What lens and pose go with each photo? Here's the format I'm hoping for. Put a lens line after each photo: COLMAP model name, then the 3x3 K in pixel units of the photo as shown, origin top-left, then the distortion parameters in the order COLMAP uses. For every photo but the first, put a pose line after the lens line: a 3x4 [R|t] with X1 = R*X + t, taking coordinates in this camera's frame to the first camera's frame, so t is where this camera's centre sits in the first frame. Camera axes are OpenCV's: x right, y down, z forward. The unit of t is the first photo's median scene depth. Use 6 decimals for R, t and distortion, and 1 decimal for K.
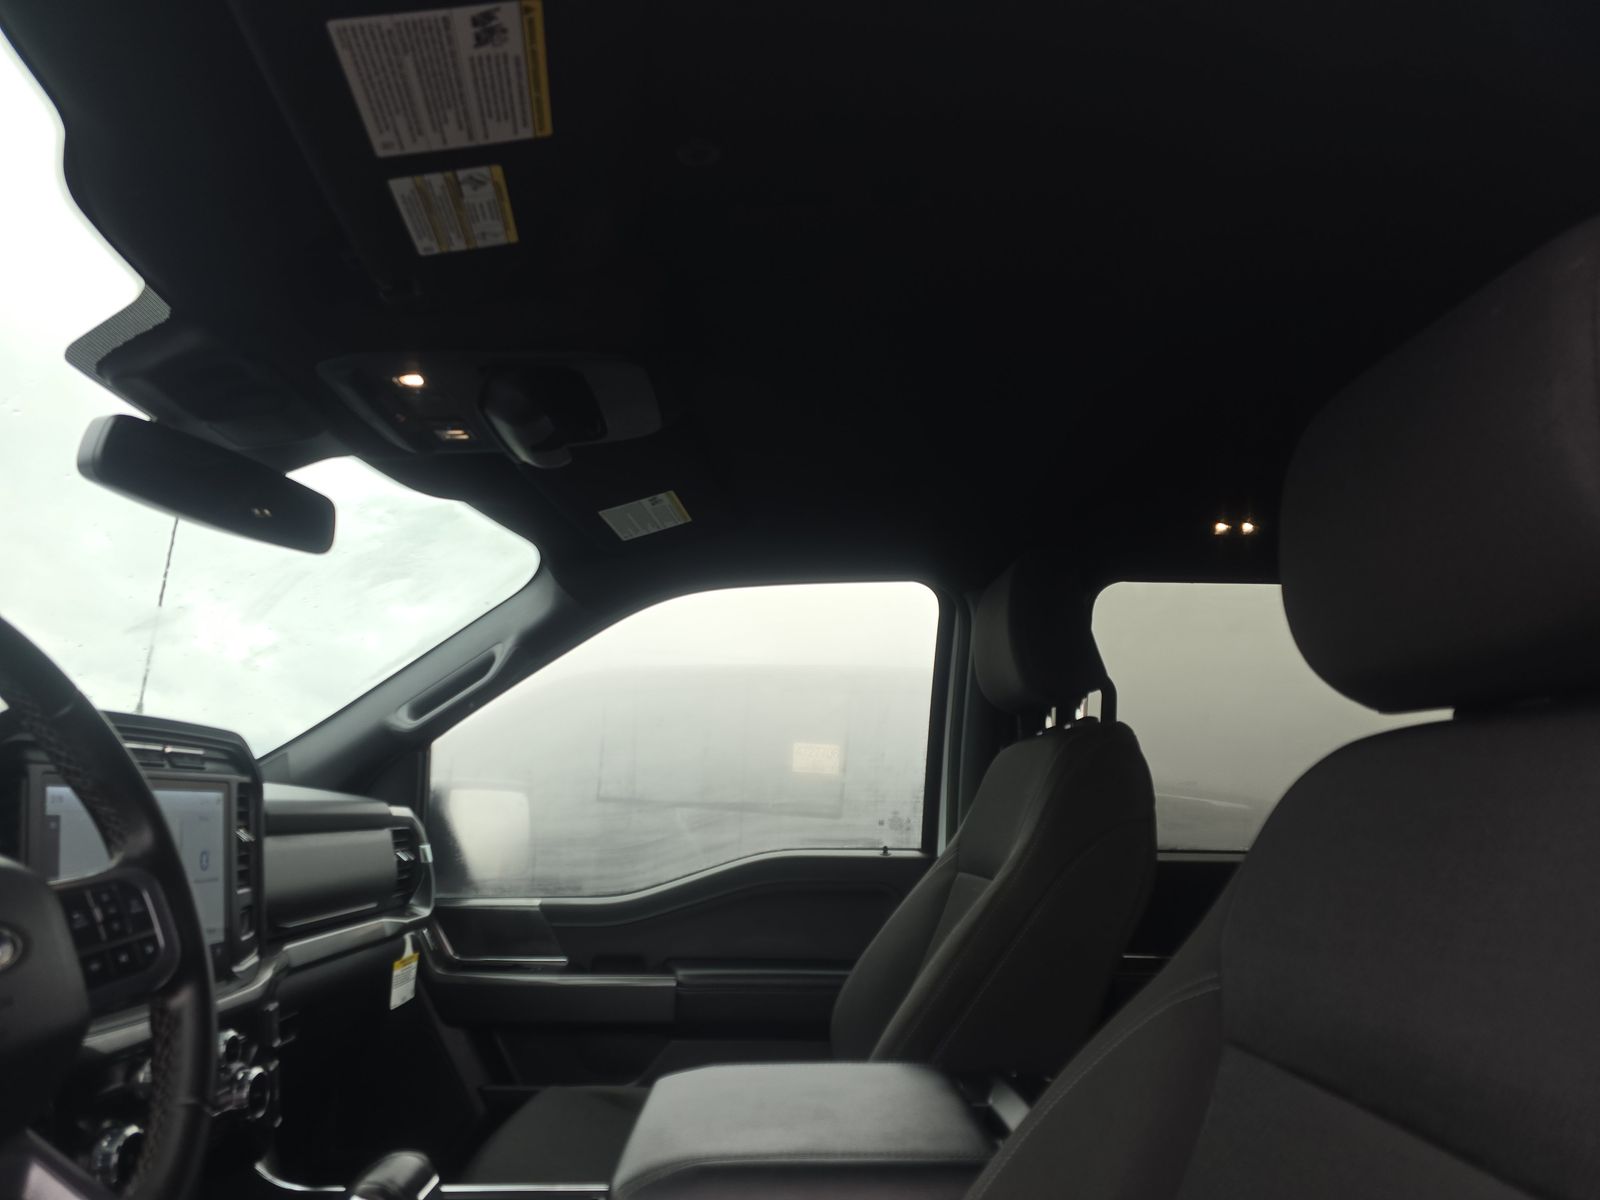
lens RADIAL K [[1075.6, 0, 798.2], [0, 1075.6, 595.5], [0, 0, 1]] dist [0.068480, -0.001058]
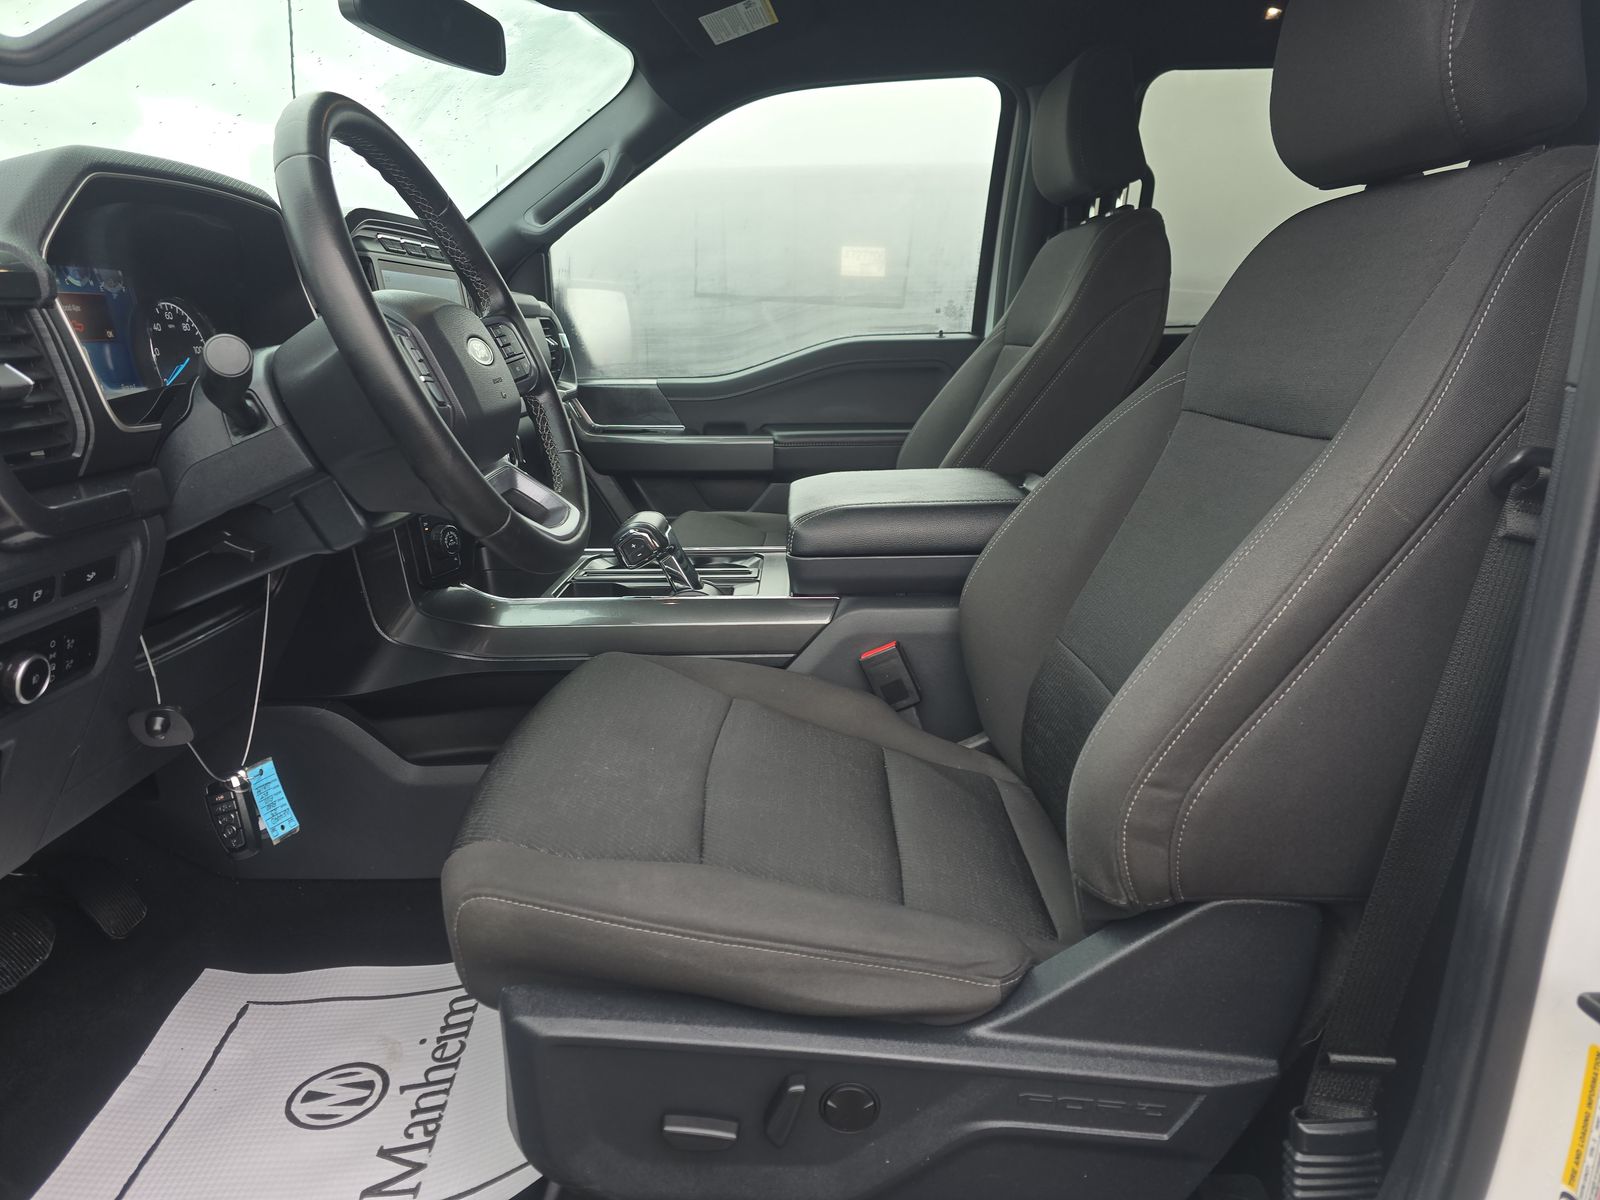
lens RADIAL K [[1075.6, 0, 798.2], [0, 1075.6, 595.5], [0, 0, 1]] dist [0.068480, -0.001058]
pose [[0.999479, -0.015042, -0.028542, -0.048440], [0.025811, 0.903587, 0.427626, -0.016621], [0.019358, -0.428140, 0.903505, -0.205413]]
